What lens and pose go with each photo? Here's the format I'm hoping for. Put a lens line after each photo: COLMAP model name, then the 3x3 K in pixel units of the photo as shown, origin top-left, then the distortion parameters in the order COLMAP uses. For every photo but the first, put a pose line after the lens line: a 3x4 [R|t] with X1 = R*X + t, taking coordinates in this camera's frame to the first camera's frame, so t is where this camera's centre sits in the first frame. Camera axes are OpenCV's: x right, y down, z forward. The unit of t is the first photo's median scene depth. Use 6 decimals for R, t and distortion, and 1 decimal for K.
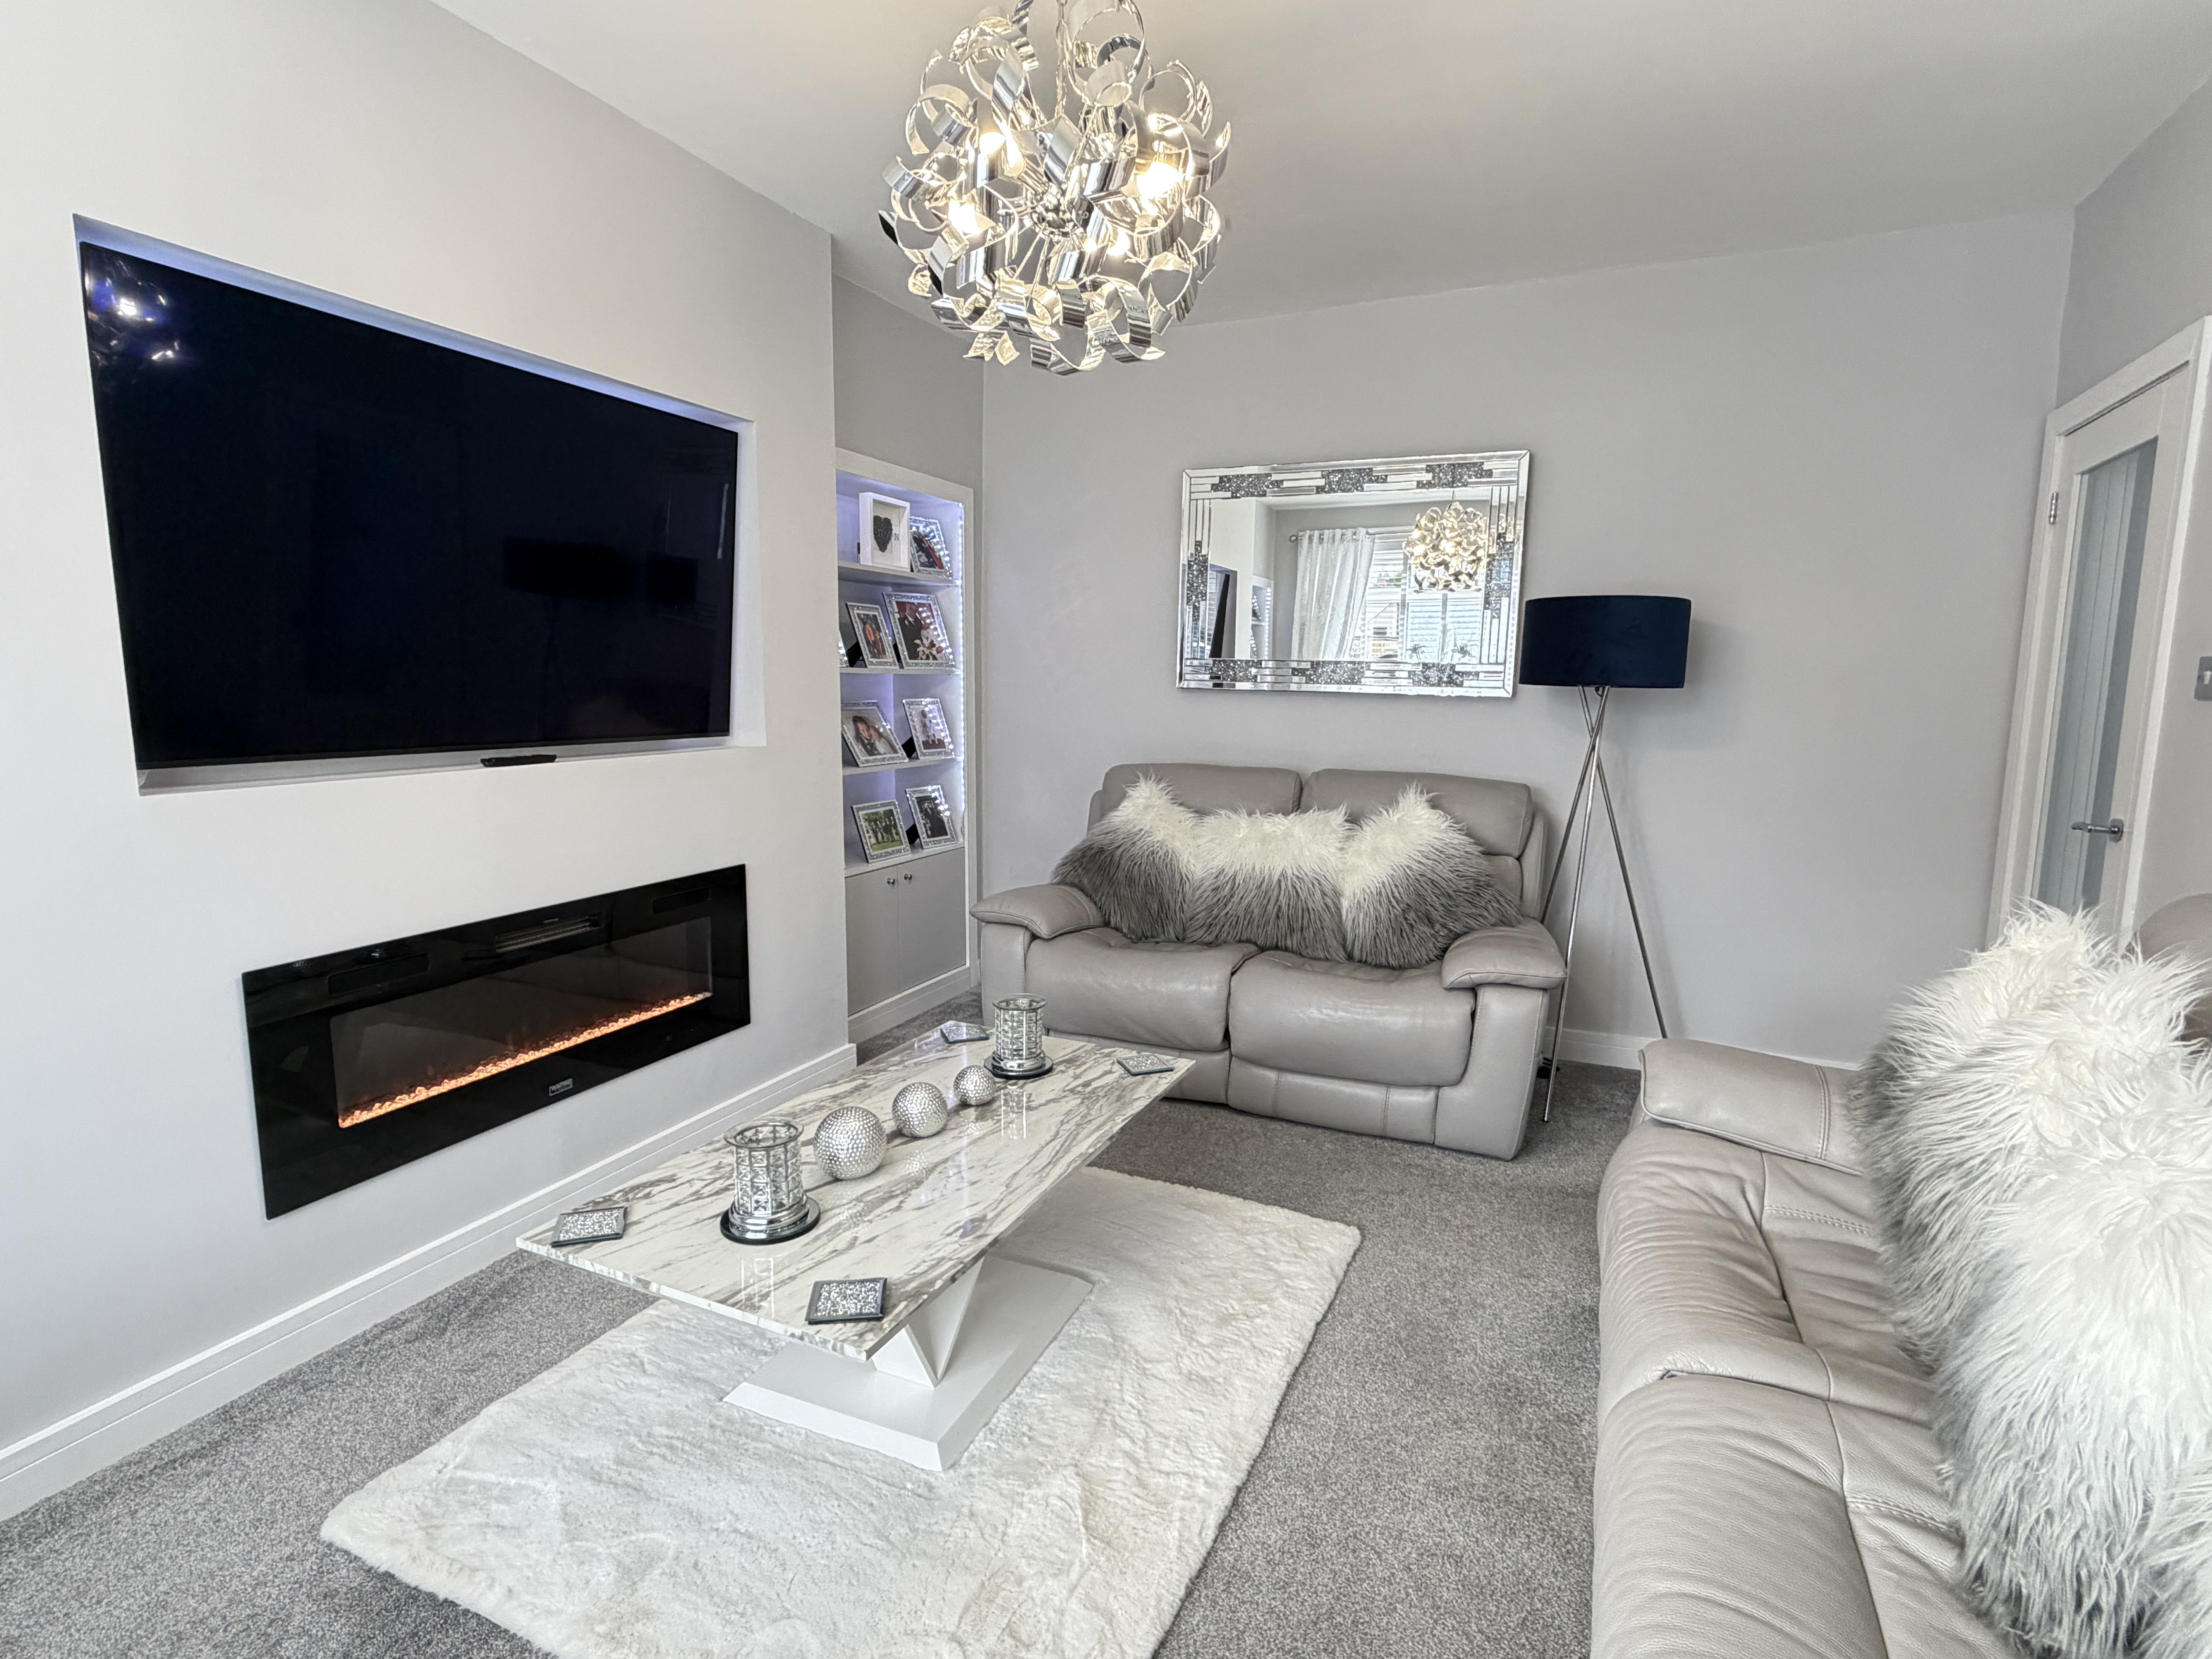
lens RADIAL K [[1102.8, 0, 1099.3], [0, 1102.8, 832.0], [0, 0, 1]] dist [-0.001912, 0.000768]
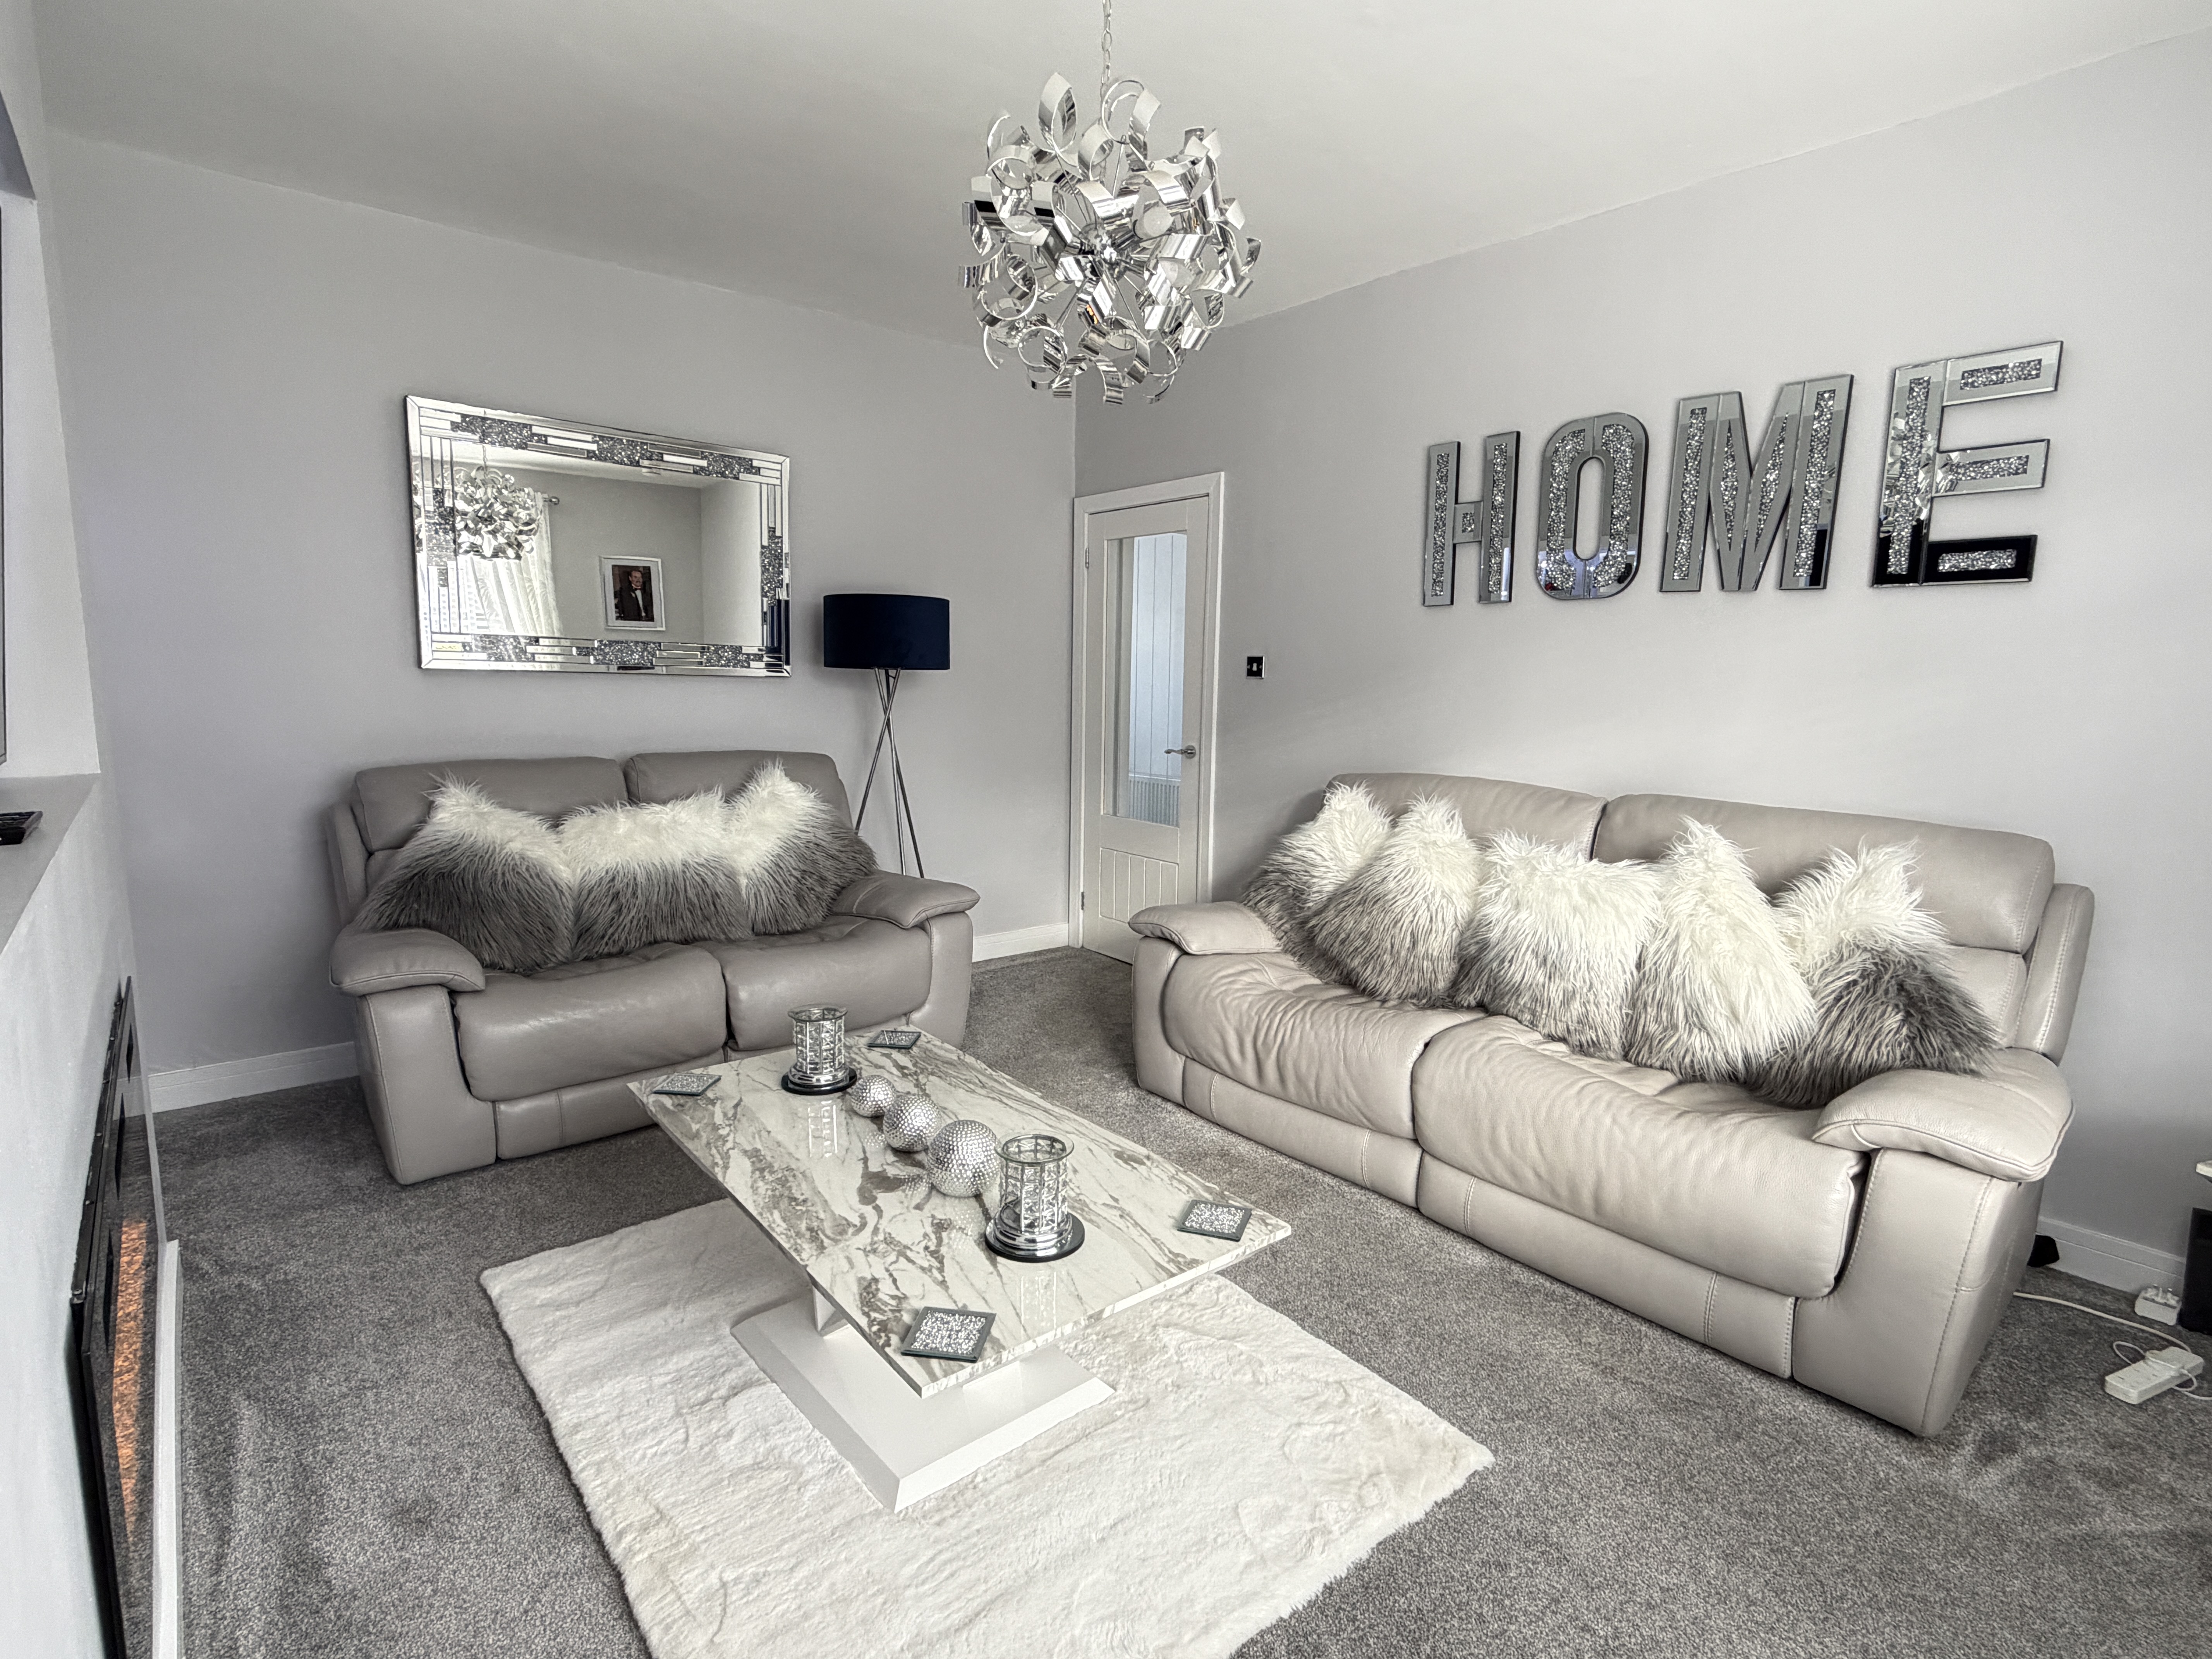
lens RADIAL K [[1102.8, 0, 1099.3], [0, 1102.8, 832.0], [0, 0, 1]] dist [-0.001912, 0.000768]
pose [[0.440961, -0.131464, 0.887846, -0.862932], [0.109182, 0.989725, 0.092323, -0.063507], [-0.890861, 0.056226, 0.450784, 0.396129]]
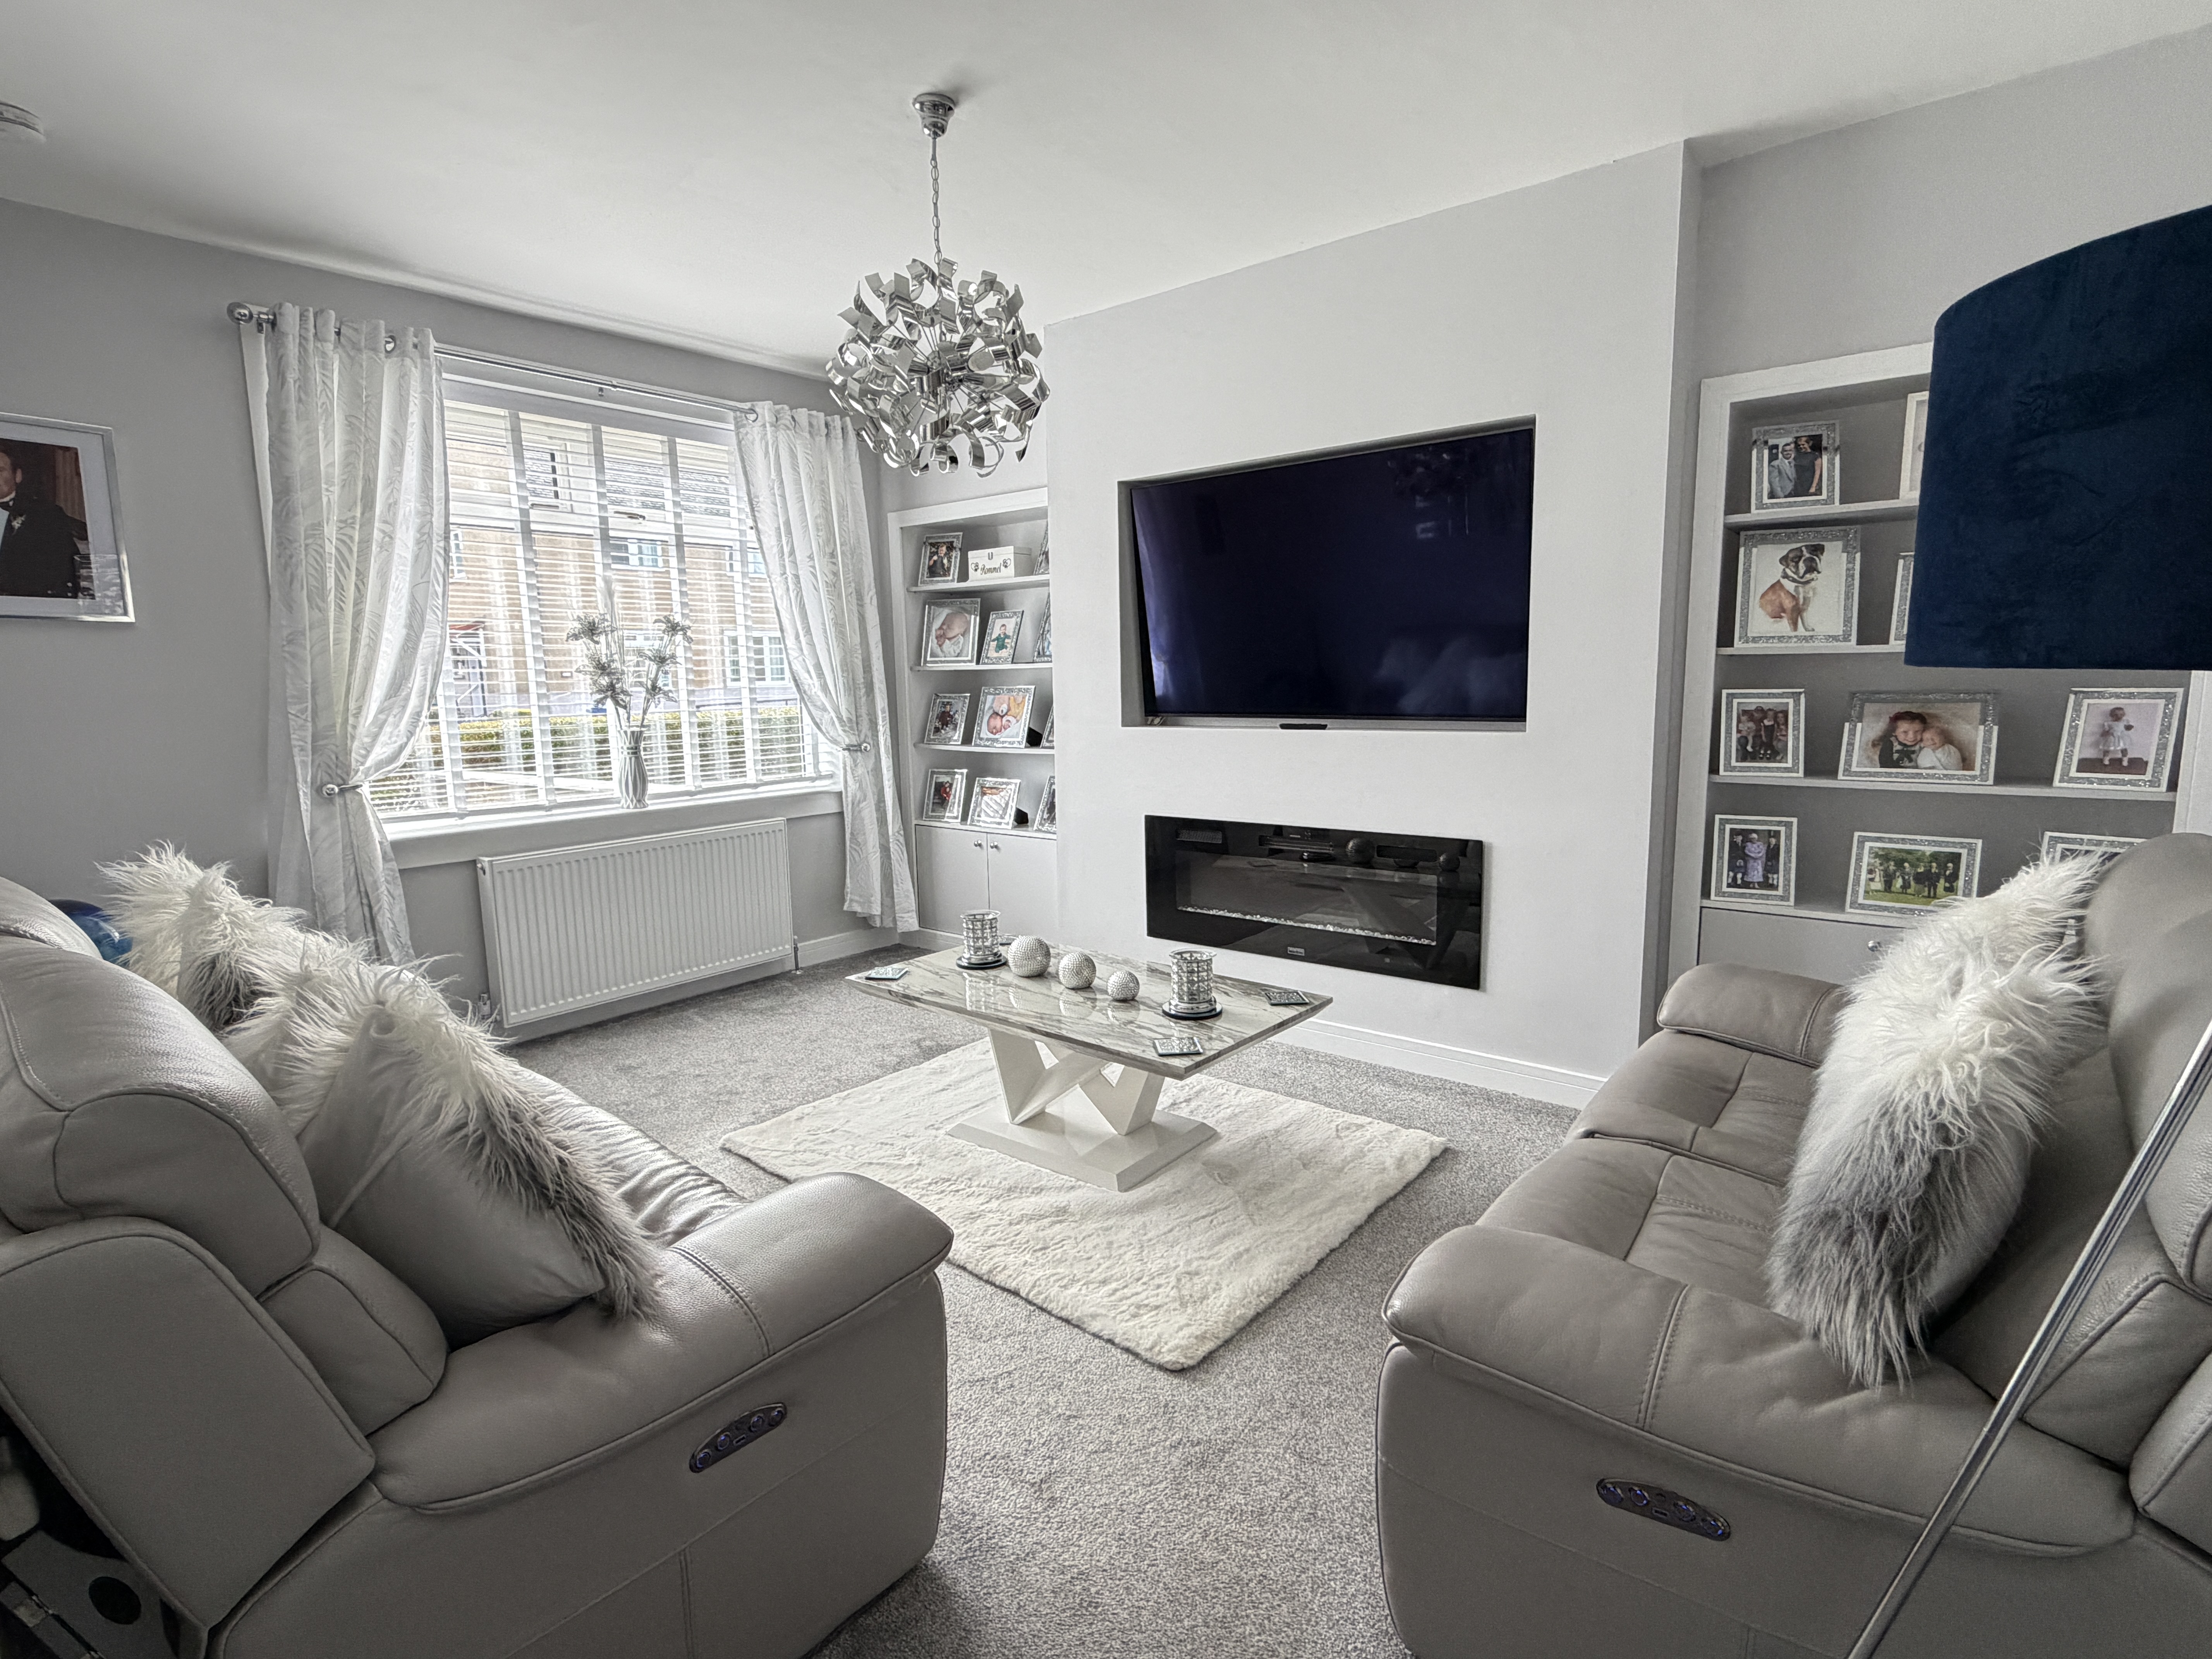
lens RADIAL K [[1102.8, 0, 1099.3], [0, 1102.8, 832.0], [0, 0, 1]] dist [-0.001912, 0.000768]
pose [[-0.261571, 0.137857, -0.955288, 1.149594], [-0.111379, 0.978824, 0.171750, -0.175173], [0.958736, 0.151324, -0.240678, 1.292574]]
